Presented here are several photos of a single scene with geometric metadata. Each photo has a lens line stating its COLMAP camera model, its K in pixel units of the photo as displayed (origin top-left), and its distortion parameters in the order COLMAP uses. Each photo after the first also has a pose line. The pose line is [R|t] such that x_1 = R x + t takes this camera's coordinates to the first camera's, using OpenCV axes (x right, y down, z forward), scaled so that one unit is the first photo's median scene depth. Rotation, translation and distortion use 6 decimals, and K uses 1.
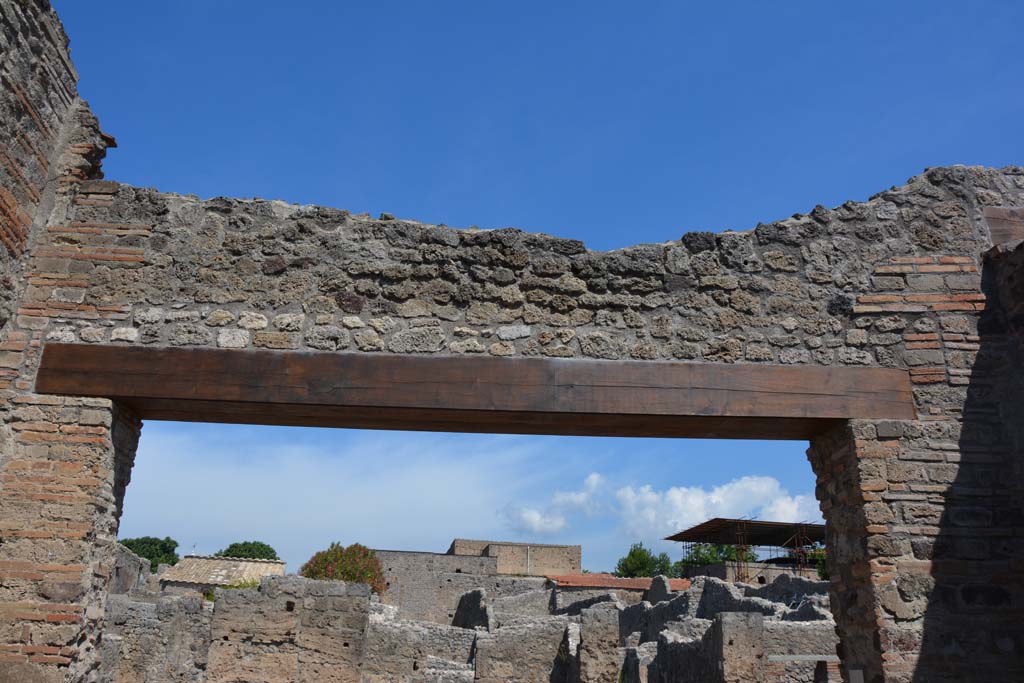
lens RADIAL K [[795.7, 0, 512.0], [0, 795.7, 341.5], [0, 0, 1]] dist [-0.165613, 0.122946]
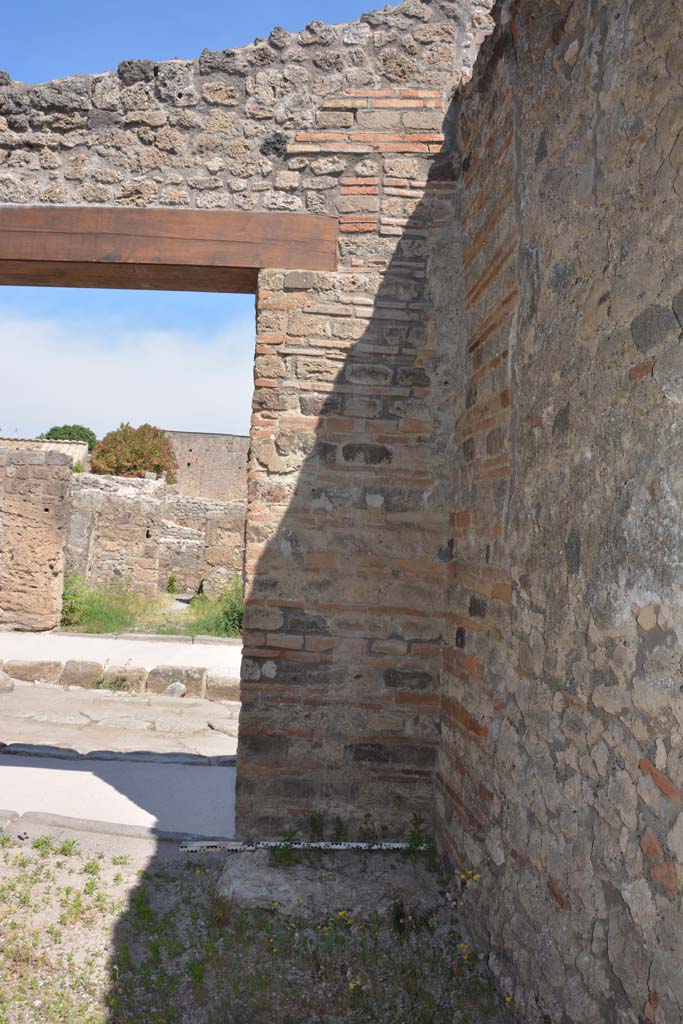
lens RADIAL K [[795.7, 0, 341.5], [0, 795.7, 512.0], [0, 0, 1]] dist [-0.165613, 0.122946]
pose [[0.999656, 0.026202, -0.000681, 0.407028], [-0.024354, 0.938101, 0.345505, 0.035036], [0.009692, -0.345369, 0.938417, 0.002234]]
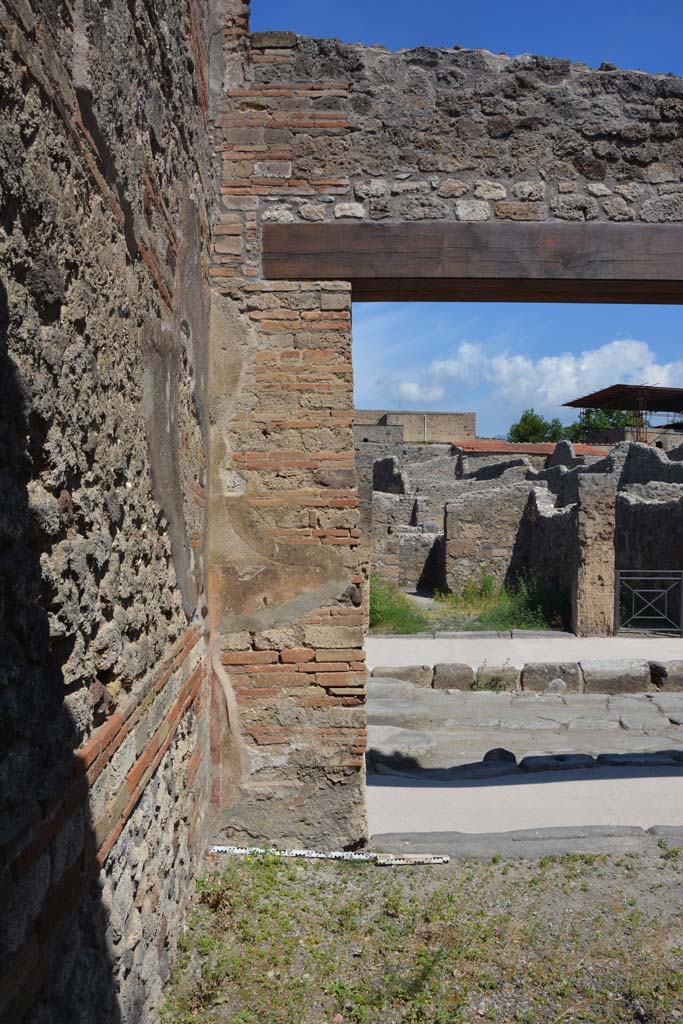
lens RADIAL K [[795.7, 0, 341.5], [0, 795.7, 512.0], [0, 0, 1]] dist [-0.165613, 0.122946]
pose [[0.997999, -0.024849, -0.058137, -0.476321], [0.044441, 0.929756, 0.365483, -0.014807], [0.044971, -0.367336, 0.929001, -0.005954]]
